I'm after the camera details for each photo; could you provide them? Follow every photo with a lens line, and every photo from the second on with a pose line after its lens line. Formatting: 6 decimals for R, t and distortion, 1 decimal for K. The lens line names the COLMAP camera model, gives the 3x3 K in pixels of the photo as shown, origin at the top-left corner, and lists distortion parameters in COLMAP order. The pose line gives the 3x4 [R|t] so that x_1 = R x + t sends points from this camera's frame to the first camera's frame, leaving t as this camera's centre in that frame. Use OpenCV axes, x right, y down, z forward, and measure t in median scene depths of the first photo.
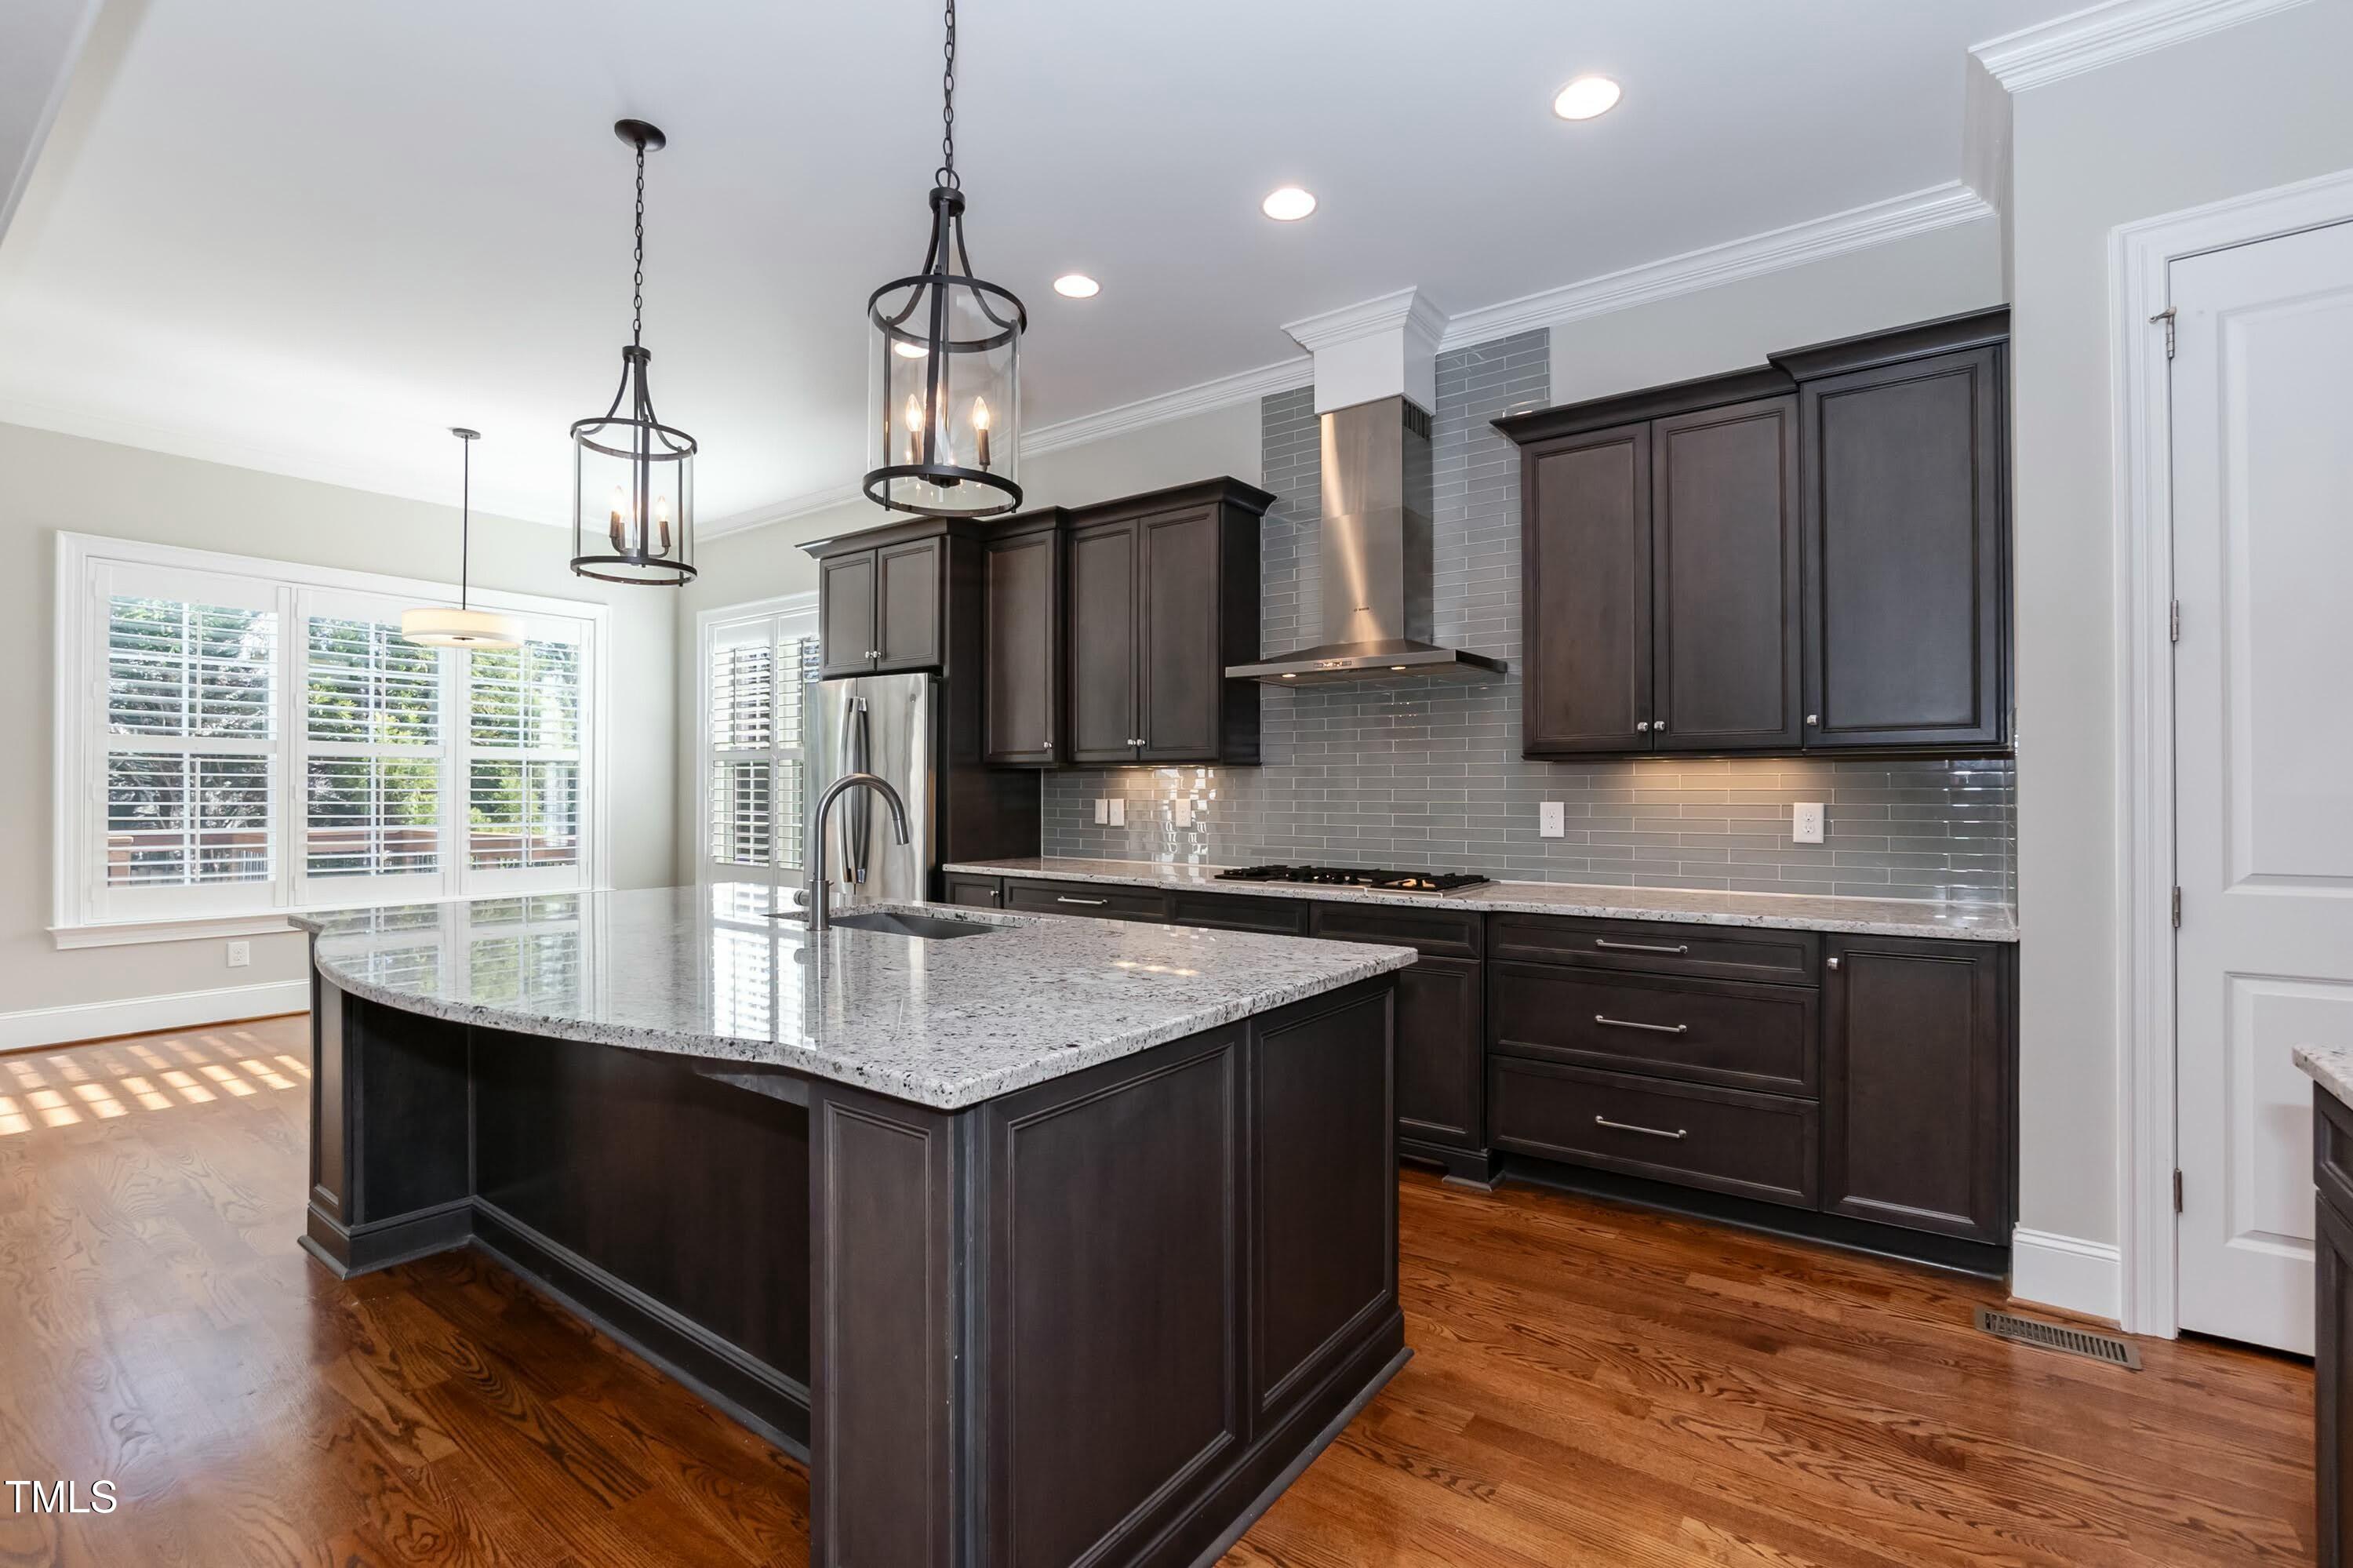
lens RADIAL K [[1067.1, 0, 1174.4], [0, 1067.1, 782.9], [0, 0, 1]] dist [-0.040723, 0.015276]
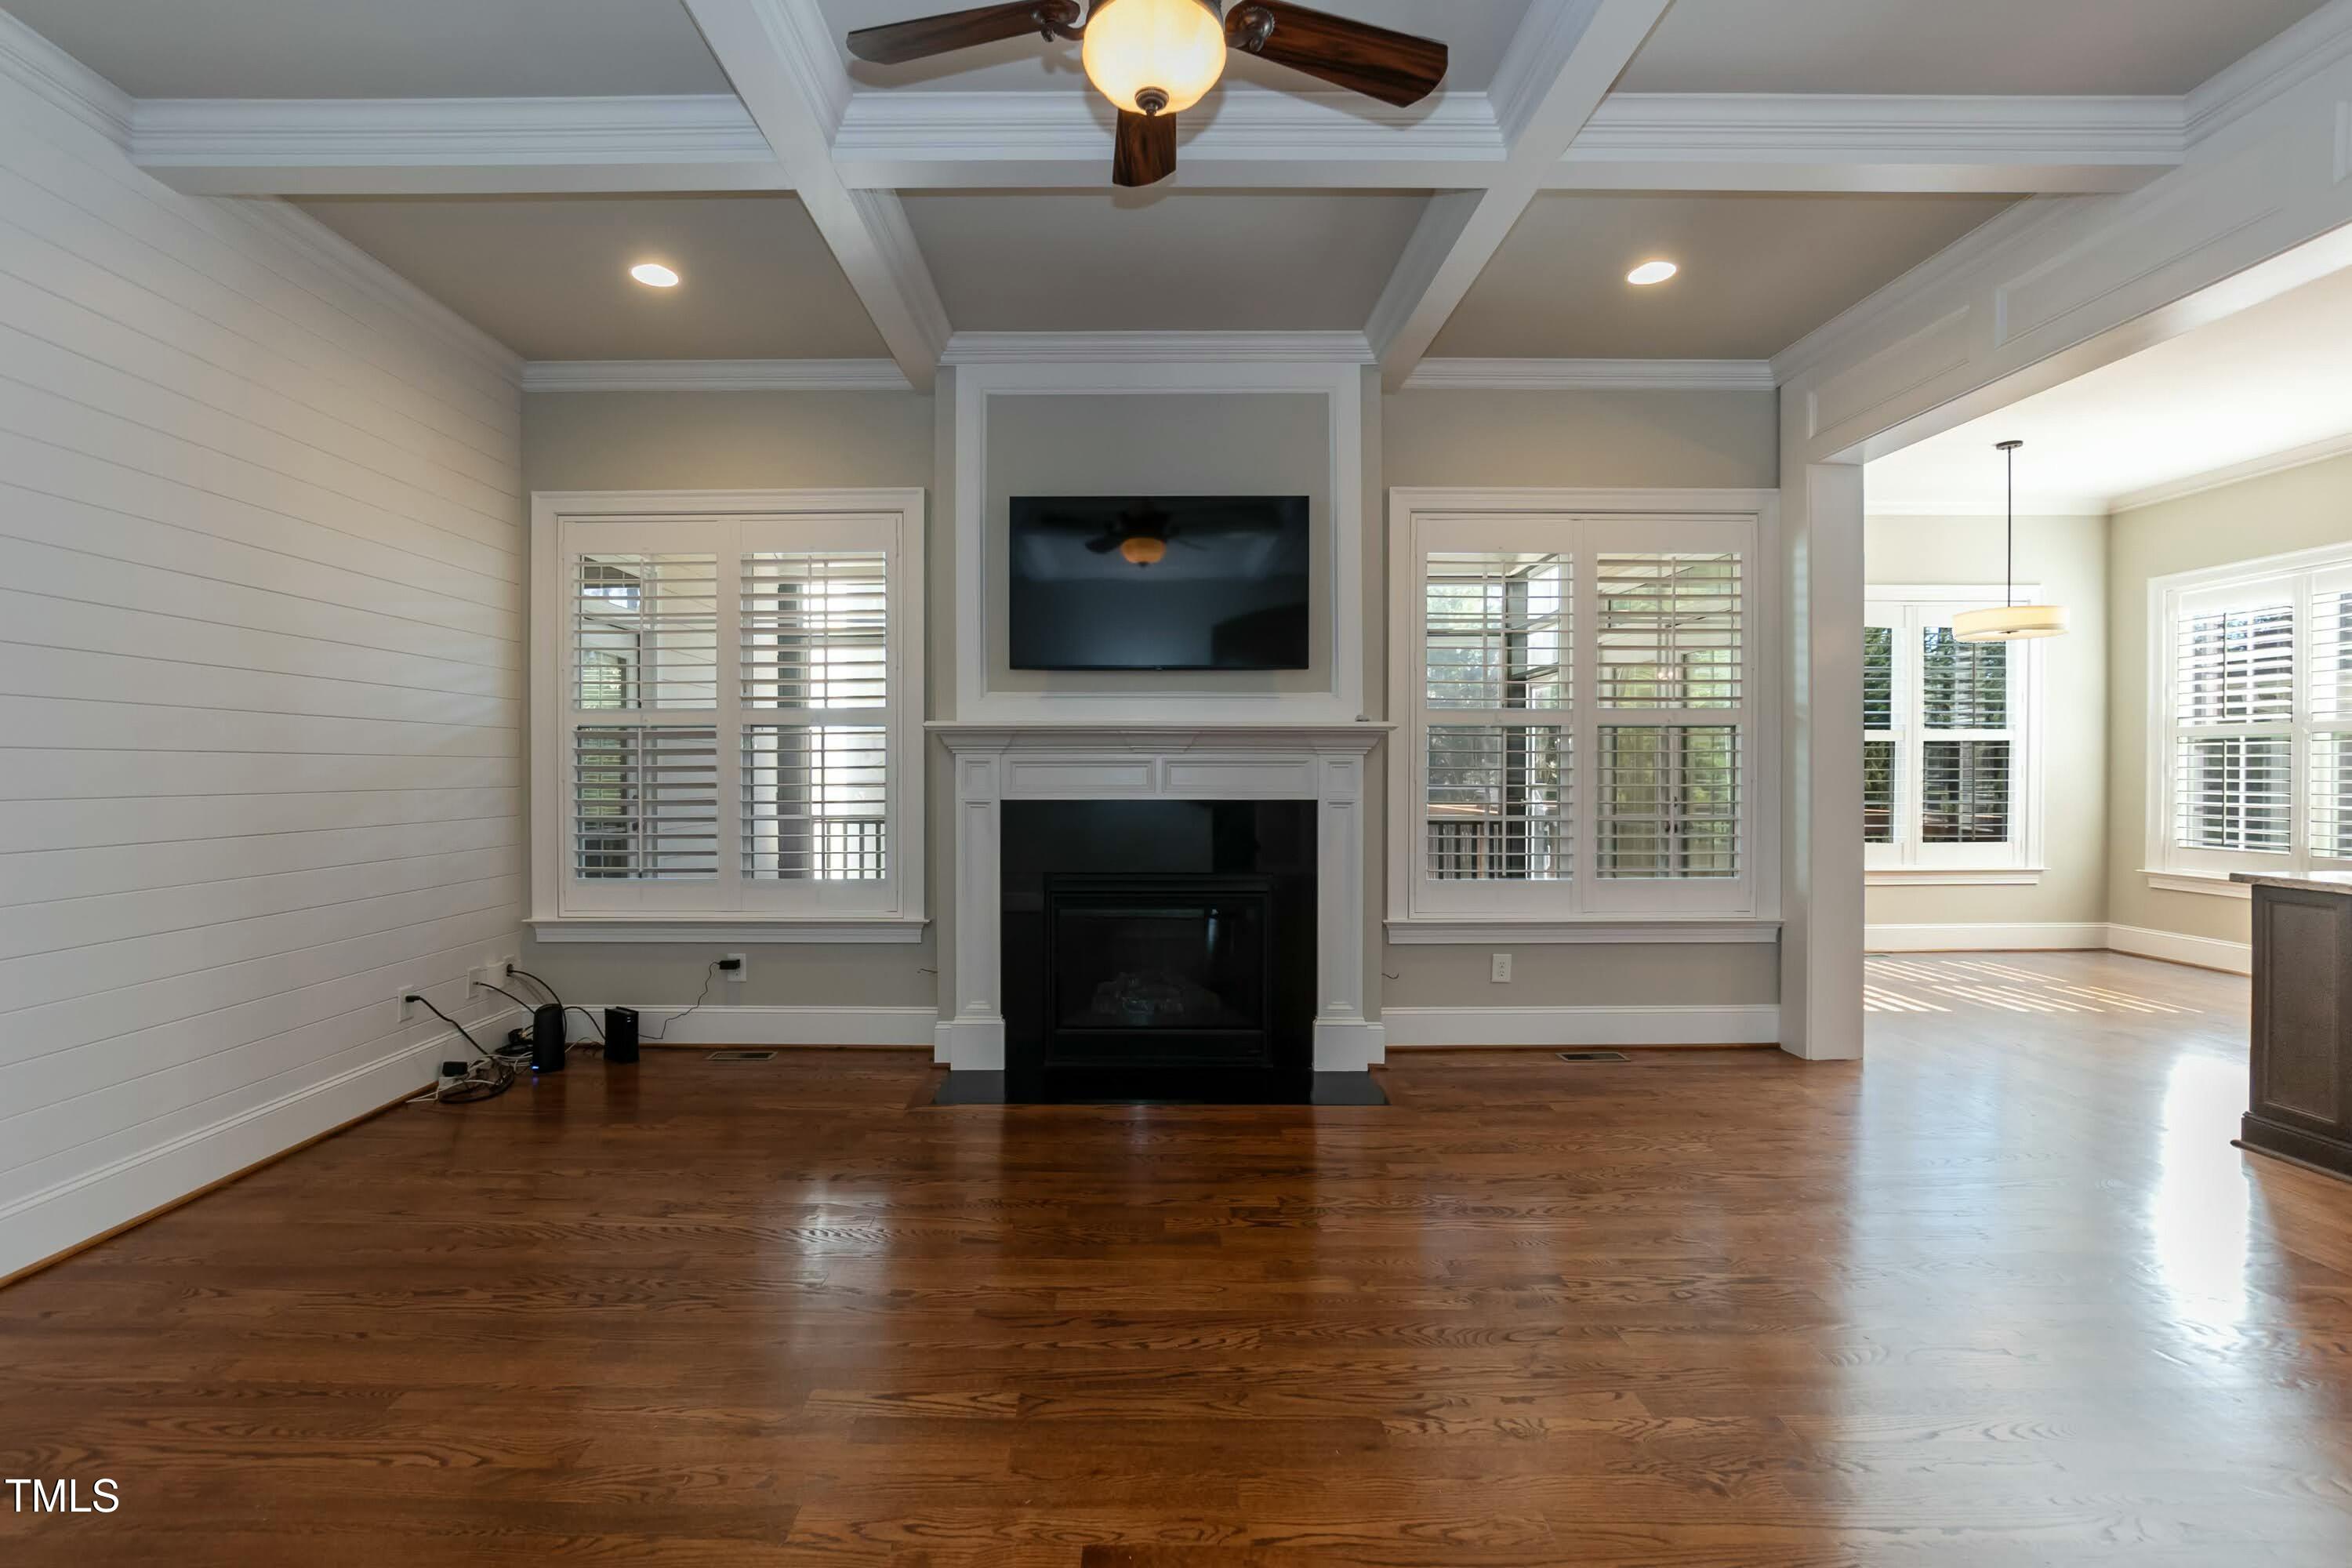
lens RADIAL K [[1066.6, 0, 1173.9], [0, 1066.6, 782.9], [0, 0, 1]] dist [-0.040723, 0.015276]
pose [[0.596740, 0.006713, -0.802407, -0.227600], [0.008553, 0.999855, 0.014726, -0.001469], [0.802389, -0.015650, 0.596596, -0.259041]]
